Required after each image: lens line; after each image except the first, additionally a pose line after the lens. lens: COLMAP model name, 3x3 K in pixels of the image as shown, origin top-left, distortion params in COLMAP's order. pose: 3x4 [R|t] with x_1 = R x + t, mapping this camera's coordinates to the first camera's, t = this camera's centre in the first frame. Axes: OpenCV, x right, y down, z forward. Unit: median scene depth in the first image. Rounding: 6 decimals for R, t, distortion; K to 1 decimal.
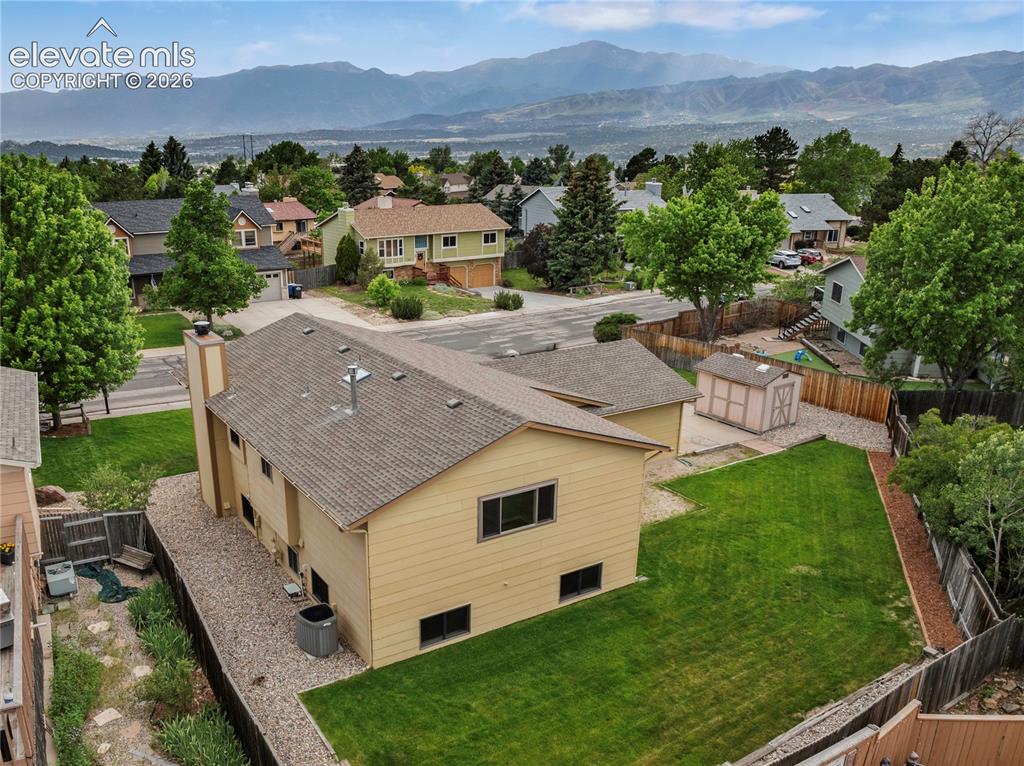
lens RADIAL K [[912.3, 0, 473.6], [0, 912.3, 471.2], [0, 0, 1]] dist [-0.026557, -0.046235]
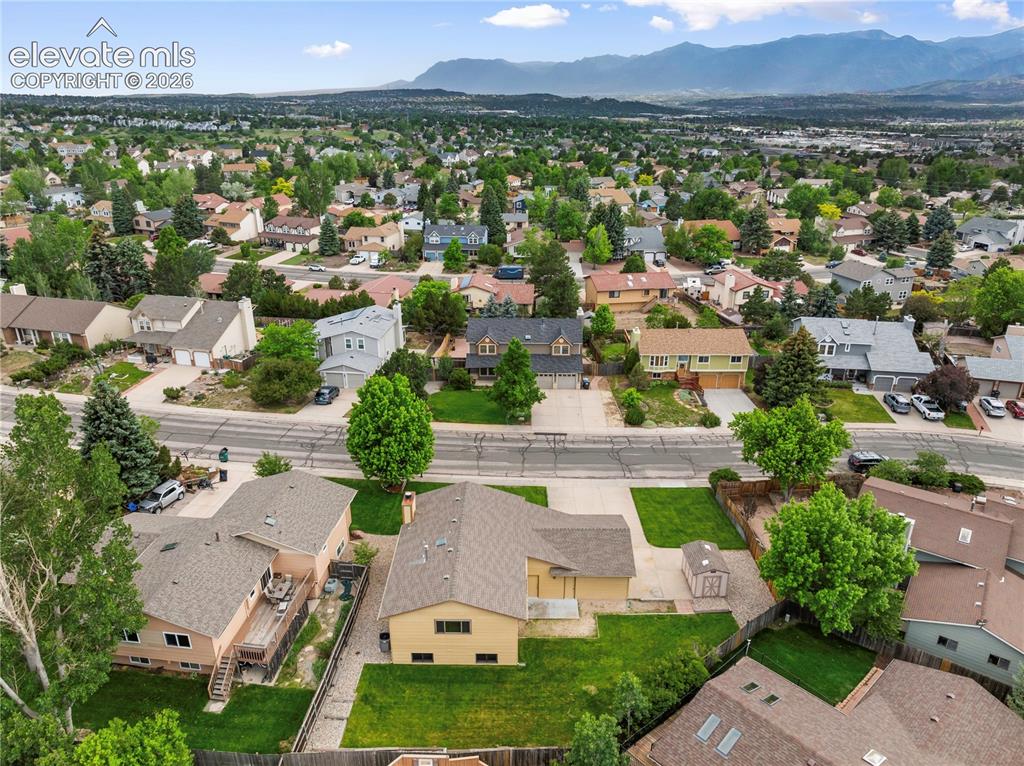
lens RADIAL K [[781.8, 0, 490.9], [0, 781.8, 372.7], [0, 0, 1]] dist [-0.050750, 0.000698]
pose [[0.830551, 0.199958, -0.519809, 0.685870], [-0.188913, 0.979140, 0.074807, -0.510857], [0.523924, 0.036068, 0.851001, -0.517309]]
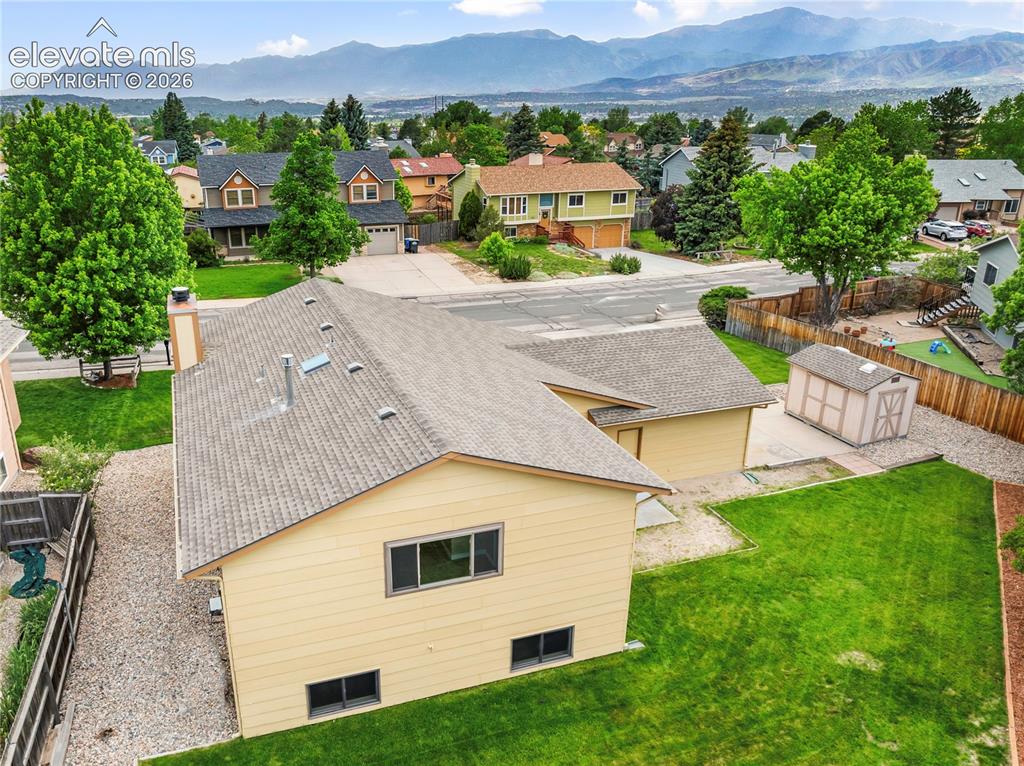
lens RADIAL K [[840.2, 0, 458.9], [0, 840.2, 403.7], [0, 0, 1]] dist [-0.056490, 0.026878]
pose [[0.973516, 0.078401, -0.214757, 0.120390], [-0.079017, 0.996857, 0.005727, -0.055875], [0.214531, 0.011394, 0.976651, 0.181415]]
